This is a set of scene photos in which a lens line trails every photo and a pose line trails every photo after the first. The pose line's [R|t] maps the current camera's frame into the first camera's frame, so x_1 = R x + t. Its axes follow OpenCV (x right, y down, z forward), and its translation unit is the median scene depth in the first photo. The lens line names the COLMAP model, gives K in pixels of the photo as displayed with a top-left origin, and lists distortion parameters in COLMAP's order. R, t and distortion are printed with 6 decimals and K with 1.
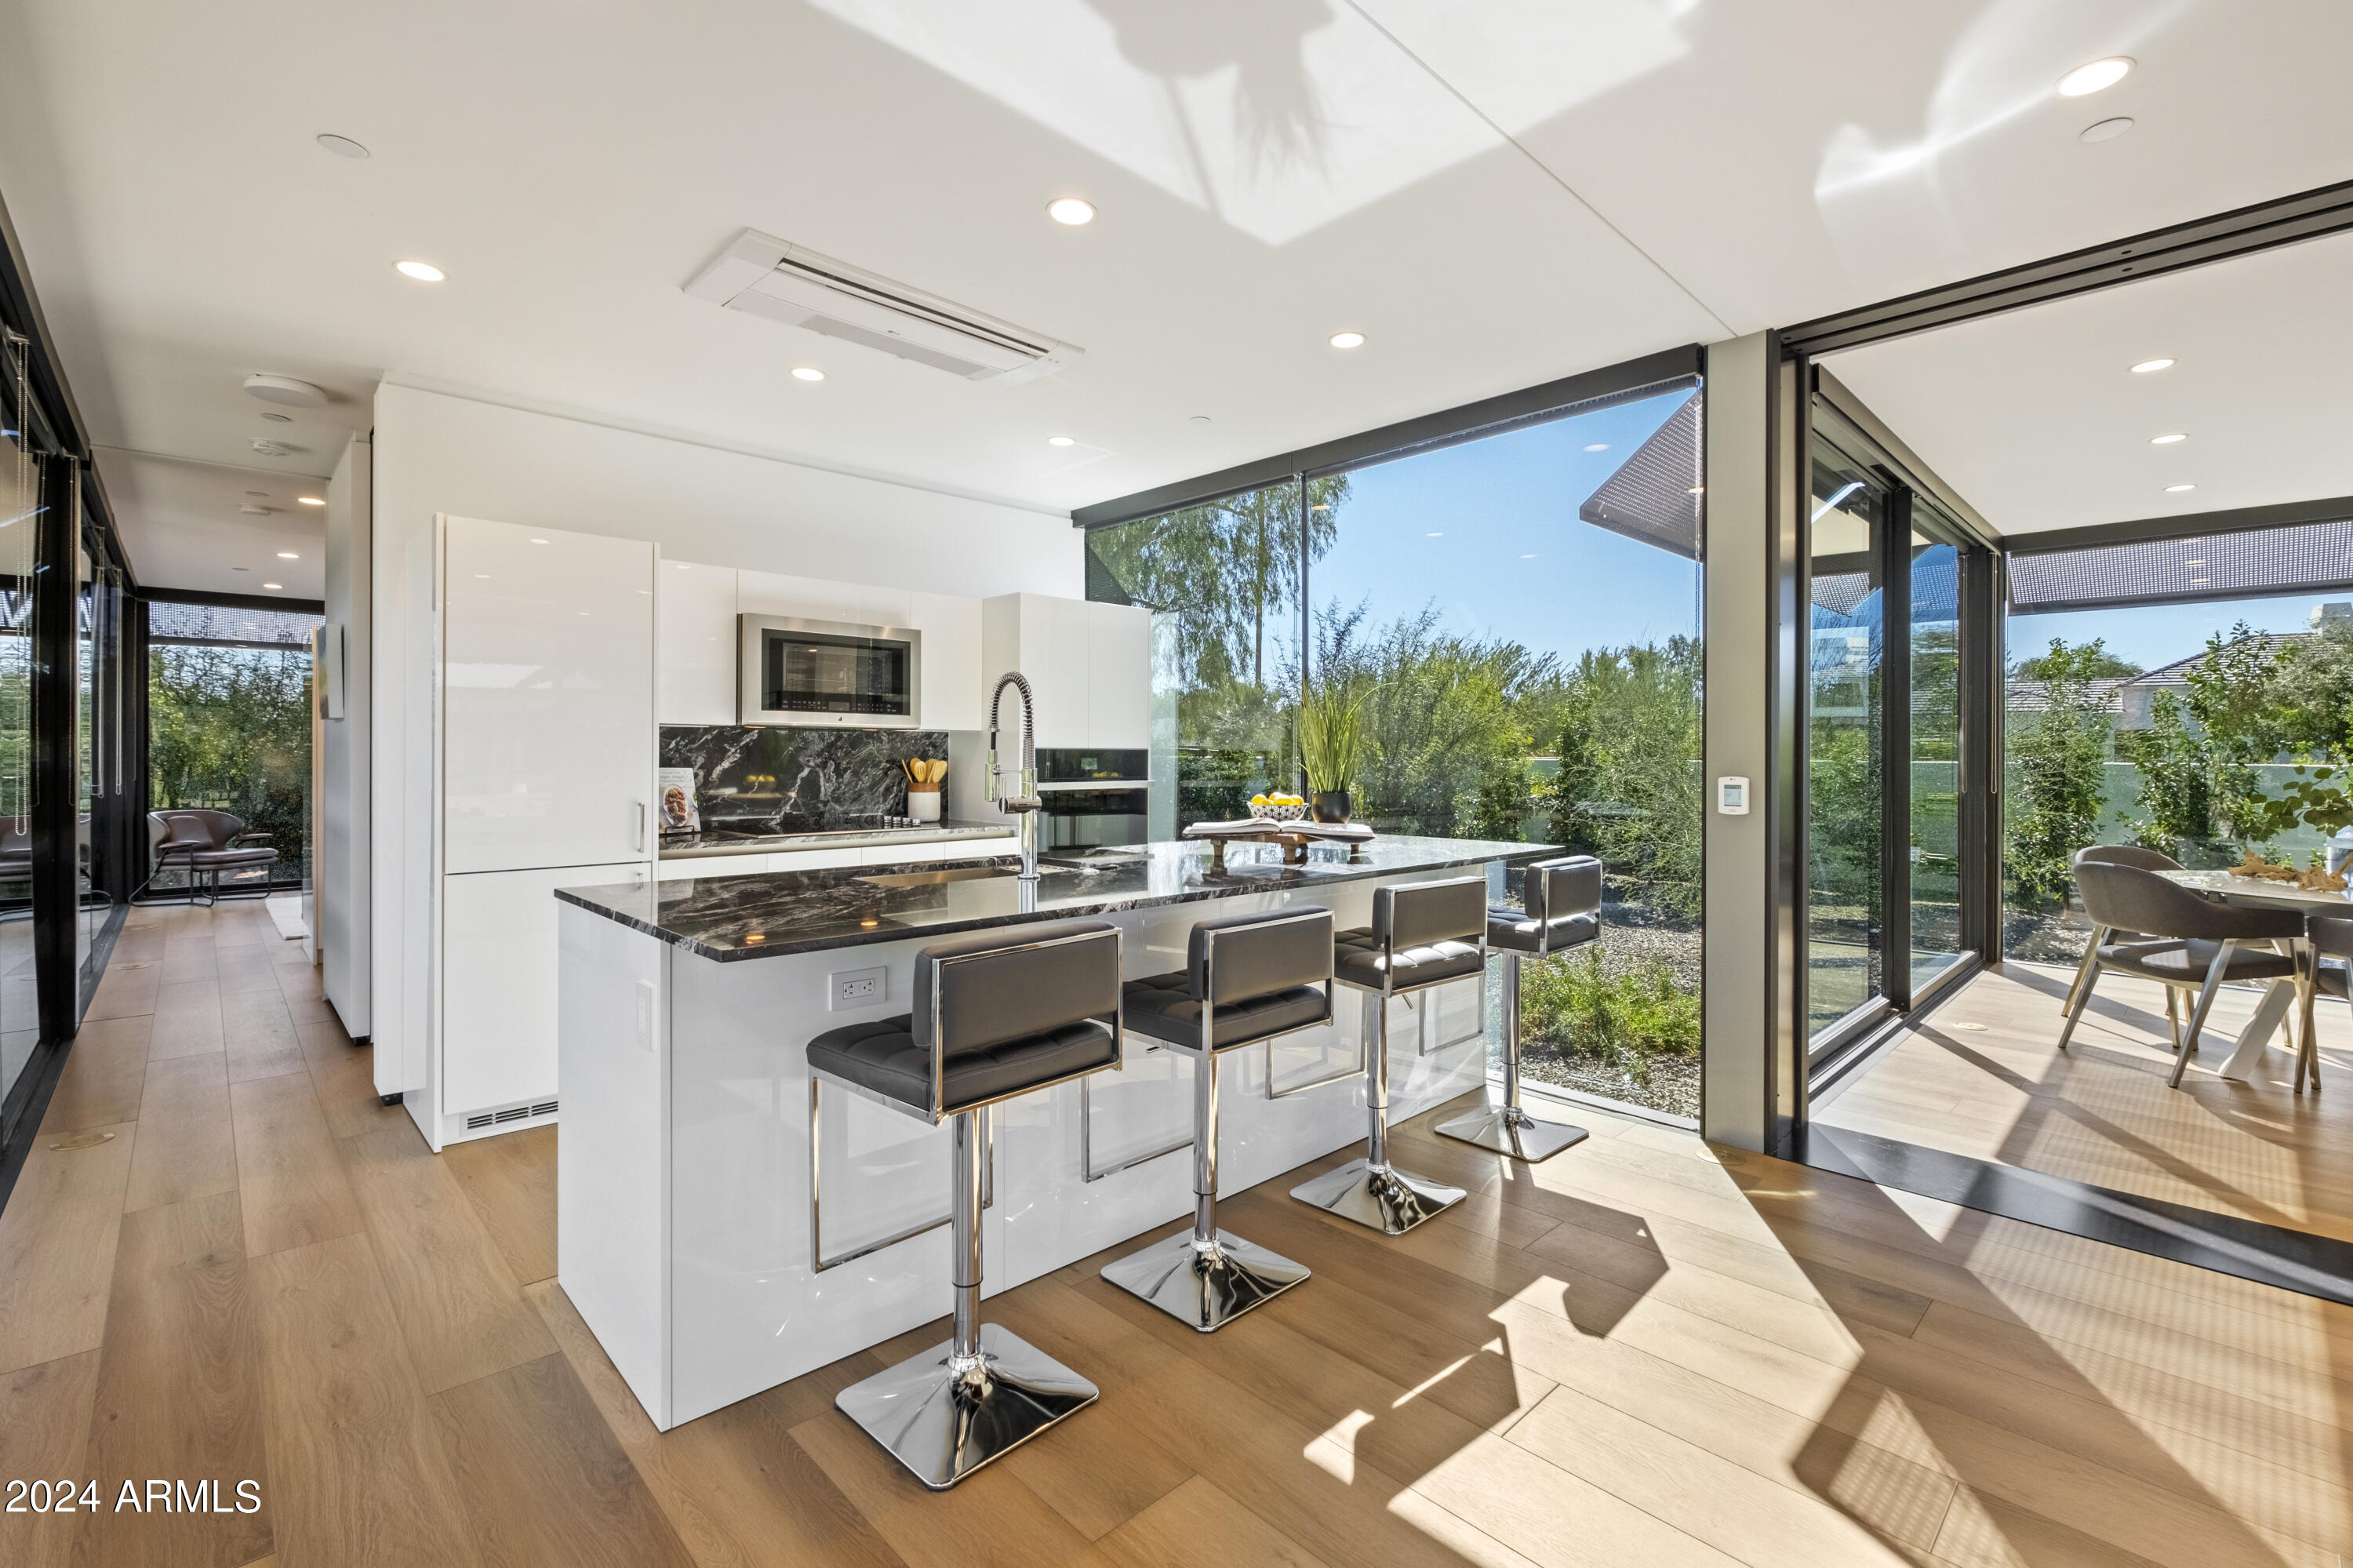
lens RADIAL K [[1019.9, 0, 1193.8], [0, 1019.9, 761.9], [0, 0, 1]] dist [-0.001419, -0.000268]
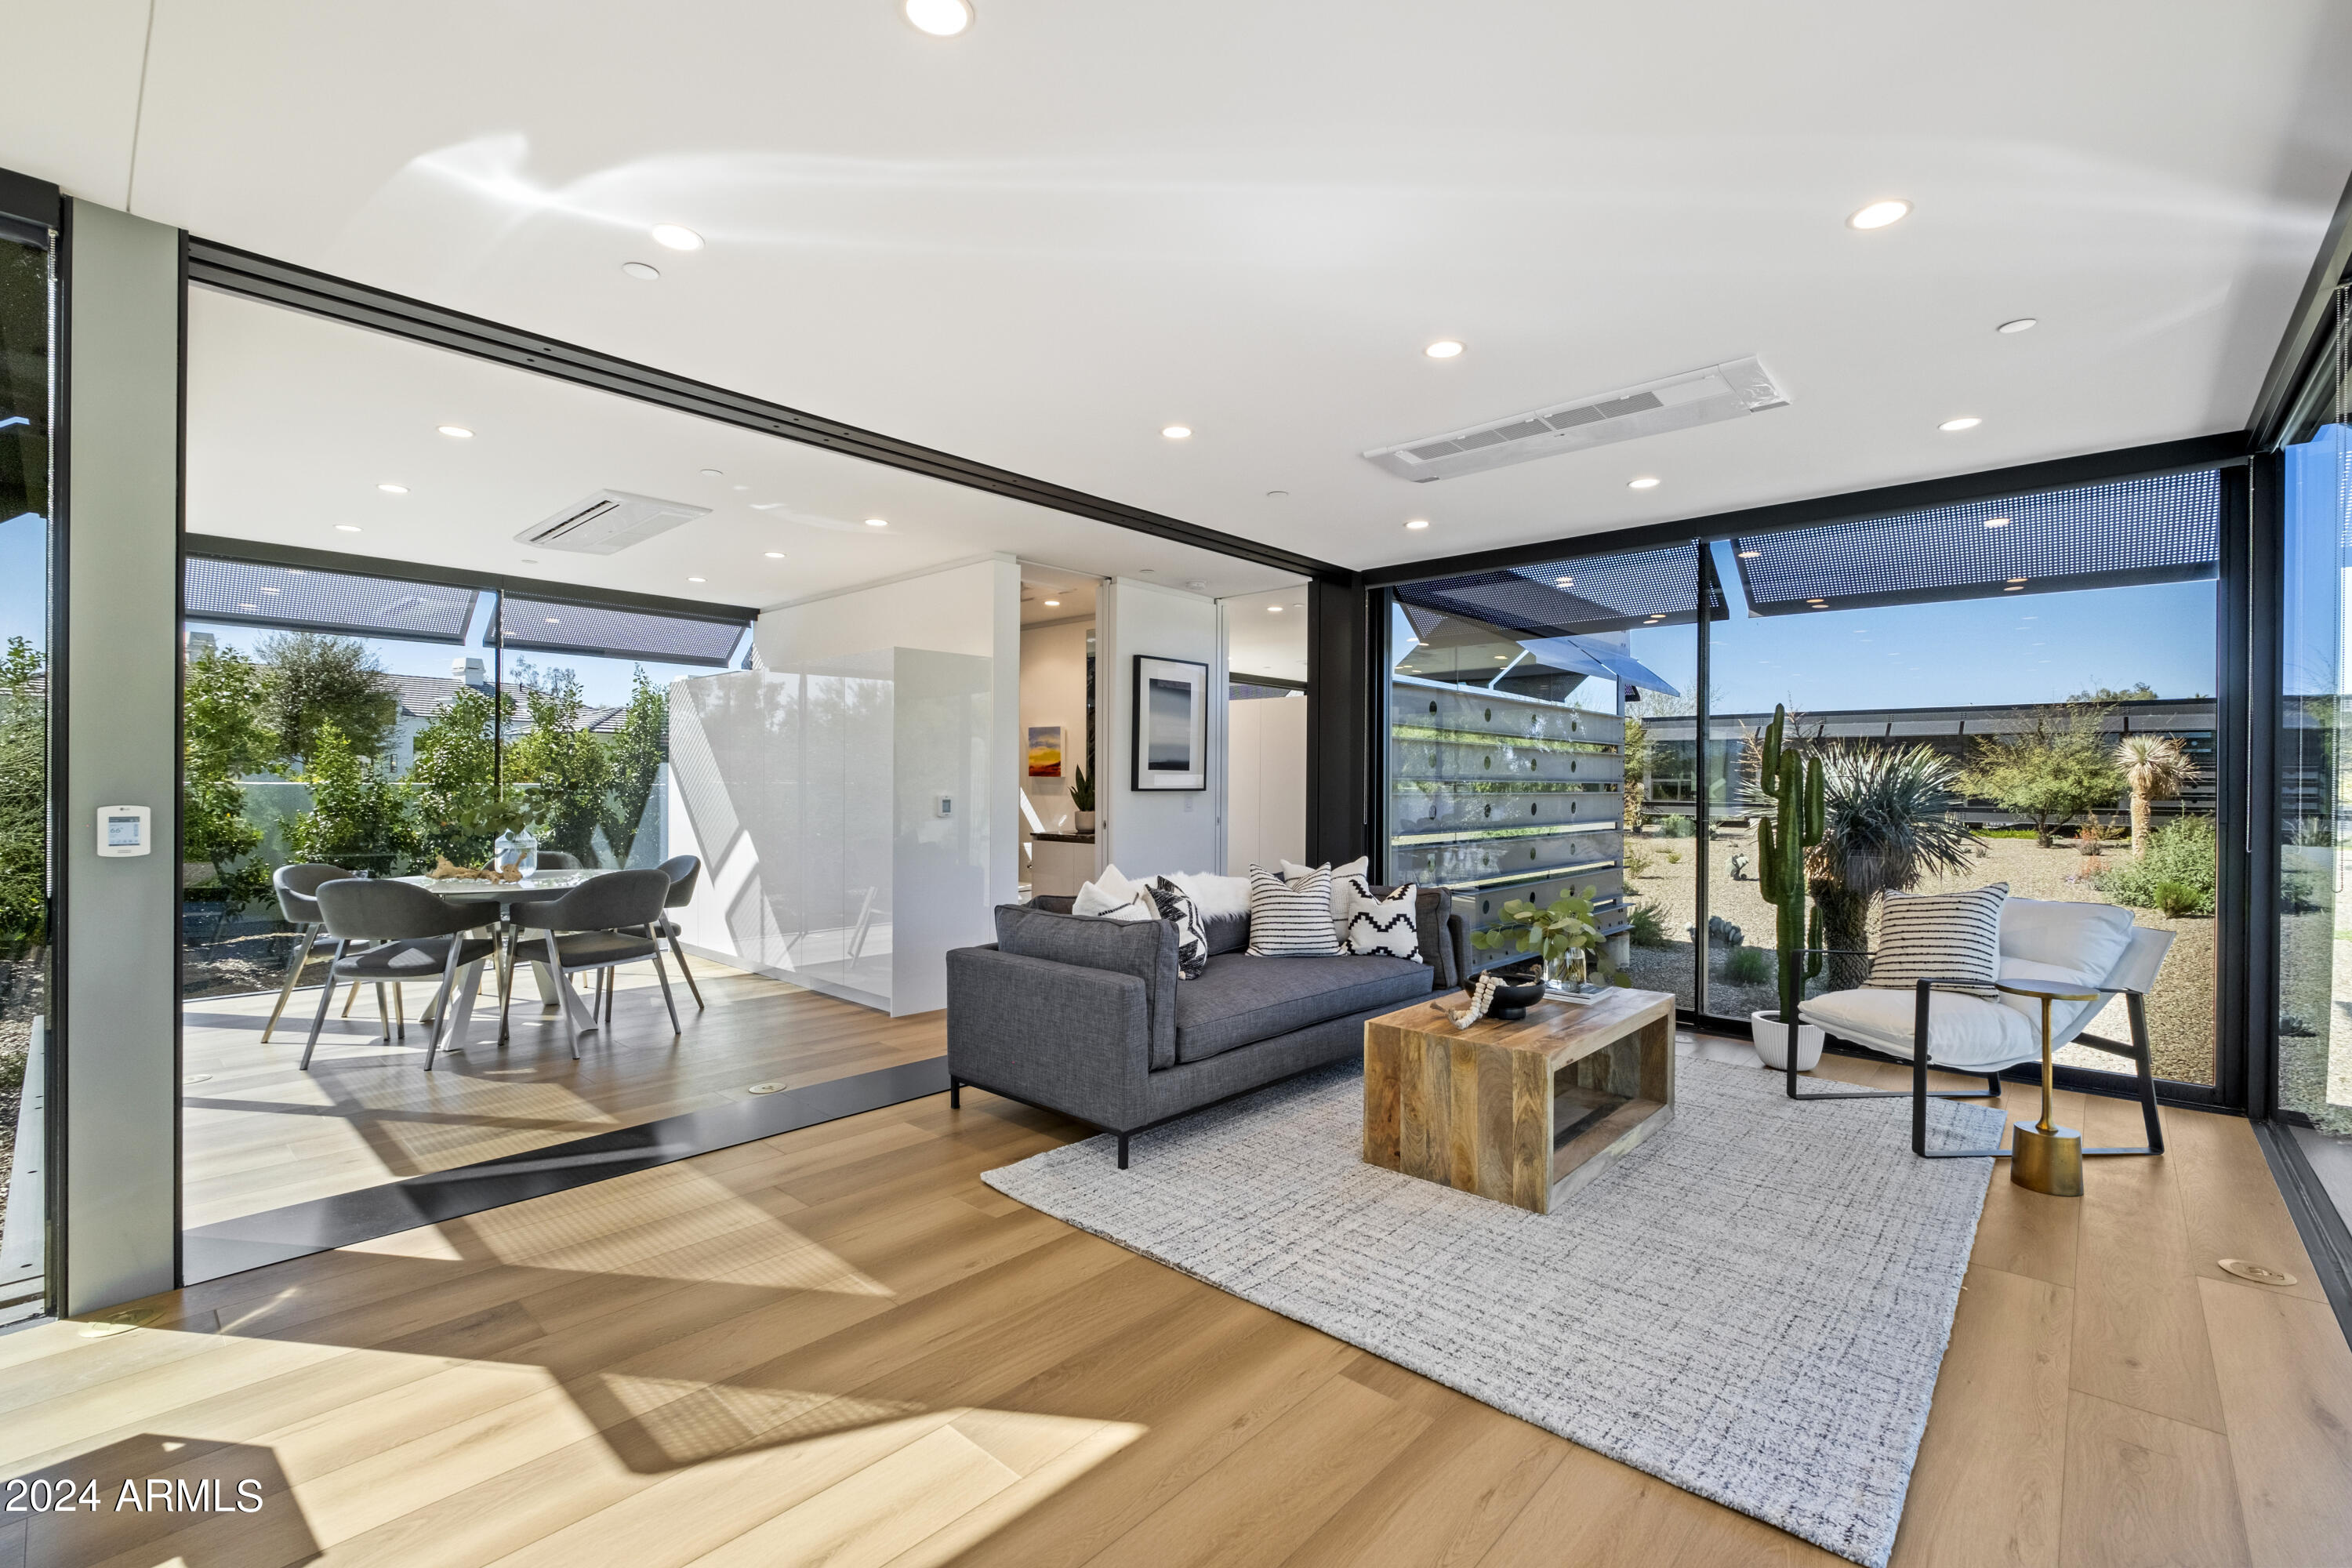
lens RADIAL K [[1022.6, 0, 1175.6], [0, 1022.6, 796.7], [0, 0, 1]] dist [-0.002246, -0.000597]
pose [[-0.050787, -0.018755, 0.998533, -0.279515], [0.000540, 0.999823, 0.018806, -0.006185], [-0.998709, 0.001494, -0.050768, 0.307468]]
